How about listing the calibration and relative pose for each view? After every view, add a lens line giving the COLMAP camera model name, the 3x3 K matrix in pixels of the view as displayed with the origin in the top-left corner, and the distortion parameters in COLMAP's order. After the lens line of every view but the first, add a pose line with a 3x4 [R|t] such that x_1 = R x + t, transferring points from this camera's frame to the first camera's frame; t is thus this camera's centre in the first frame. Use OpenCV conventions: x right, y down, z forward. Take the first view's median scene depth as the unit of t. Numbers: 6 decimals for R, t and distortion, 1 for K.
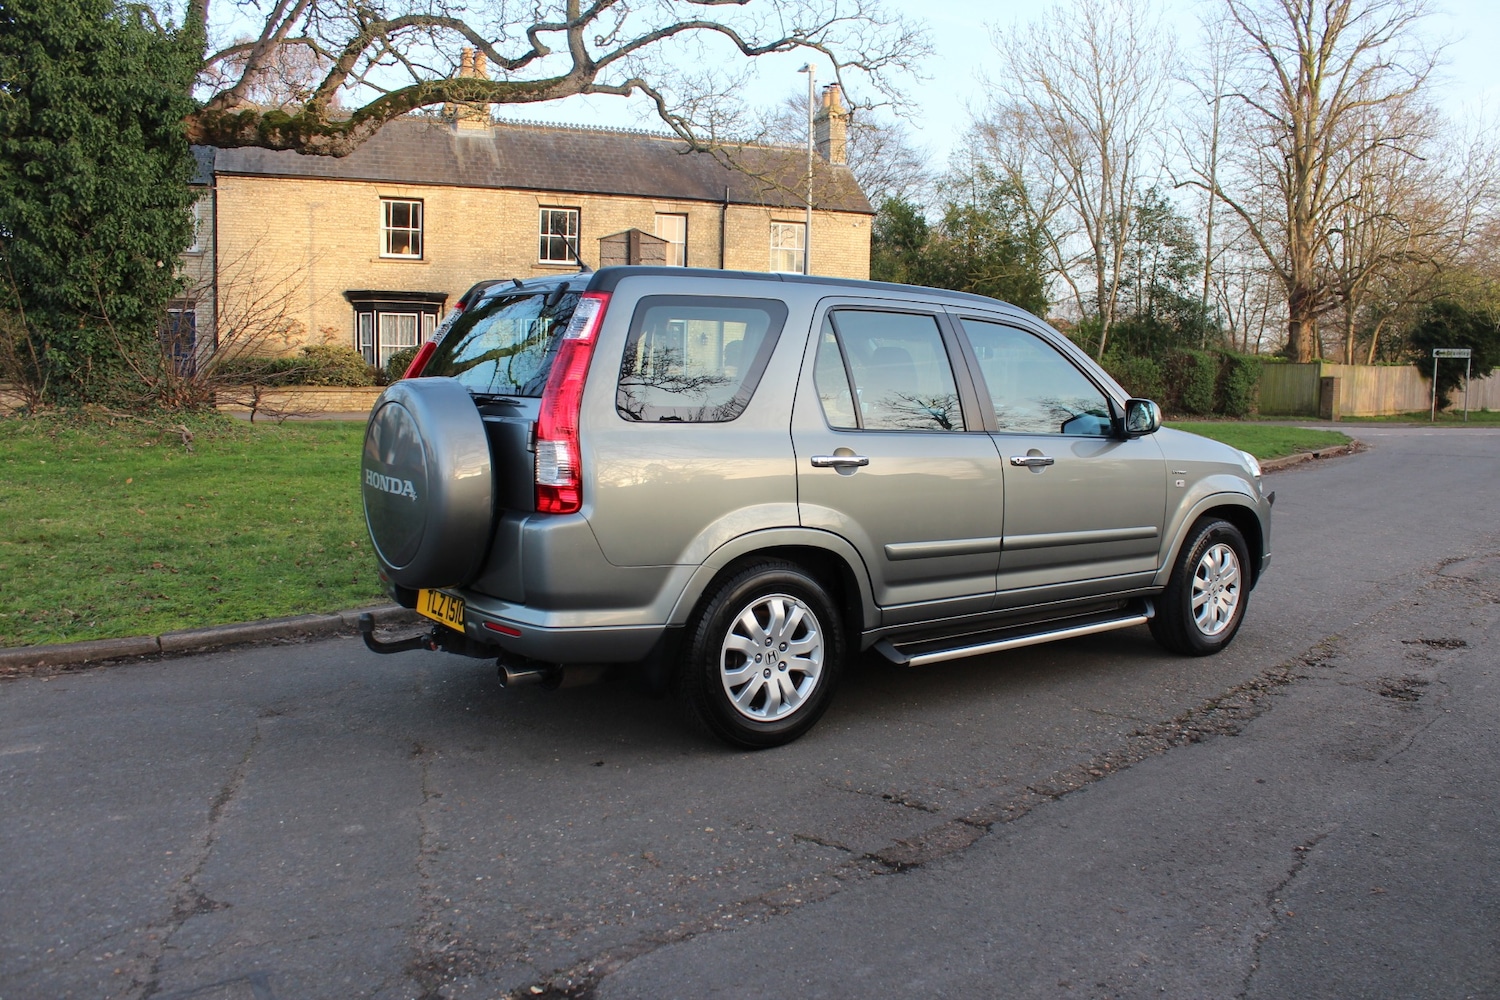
lens RADIAL K [[1248.6, 0, 780.0], [0, 1248.6, 522.3], [0, 0, 1]] dist [-0.162428, 0.141232]
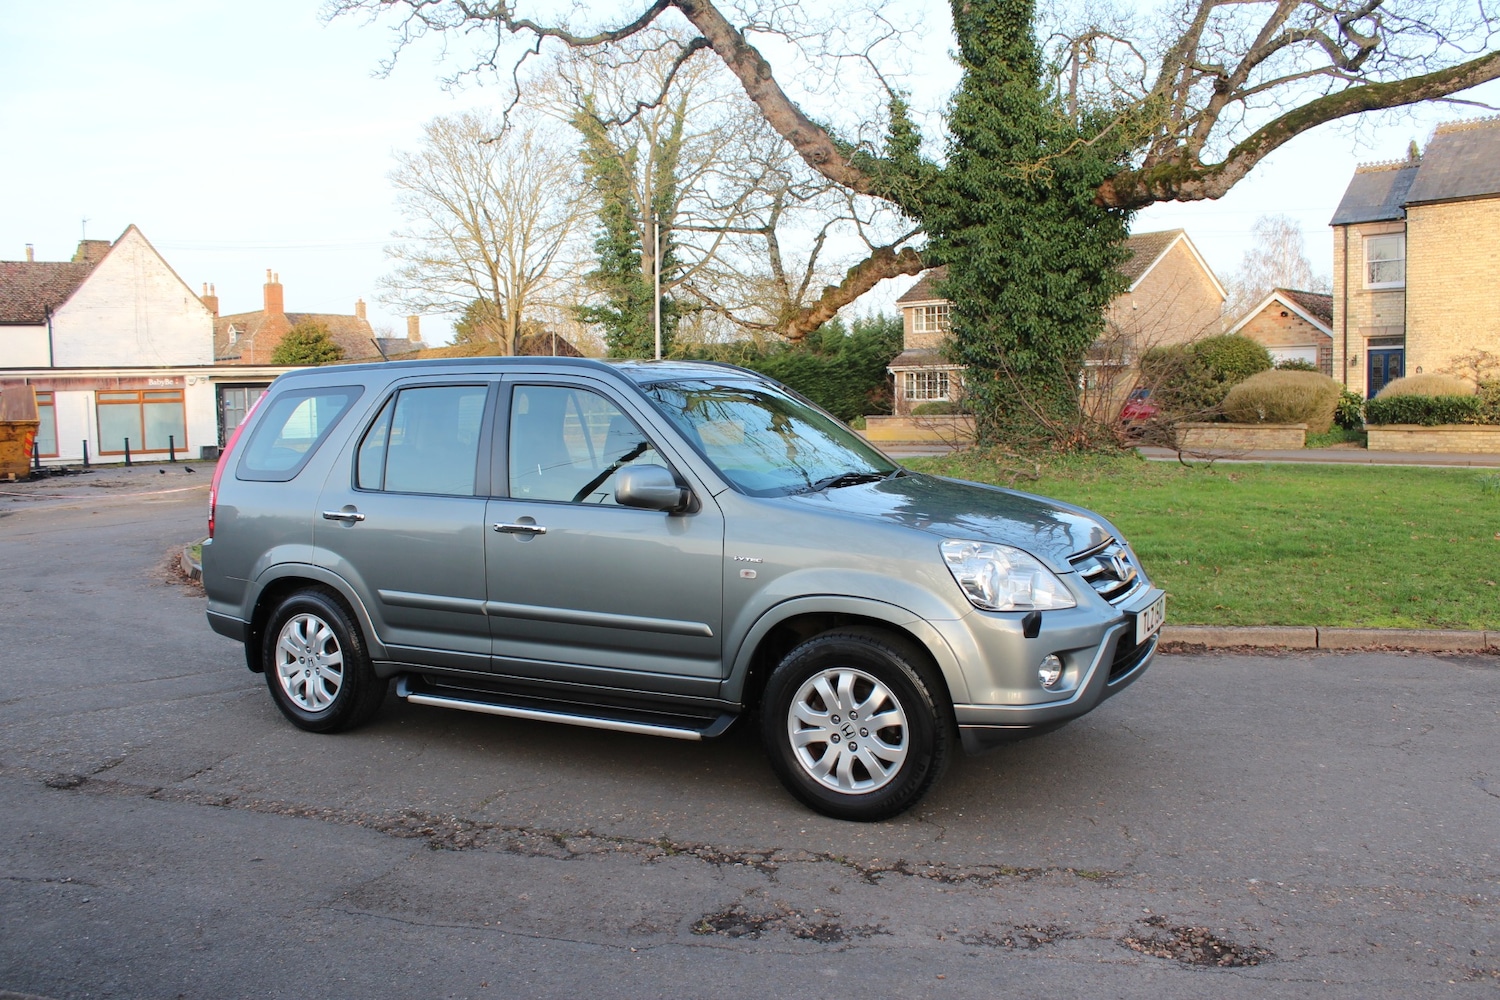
lens RADIAL K [[1248.6, 0, 763.3], [0, 1248.6, 535.1], [0, 0, 1]] dist [-0.162428, 0.141232]
pose [[0.421595, 0.069155, -0.904143, 0.823235], [-0.083804, 0.995792, 0.037088, -0.068422], [0.902903, 0.060135, 0.425616, 0.537261]]
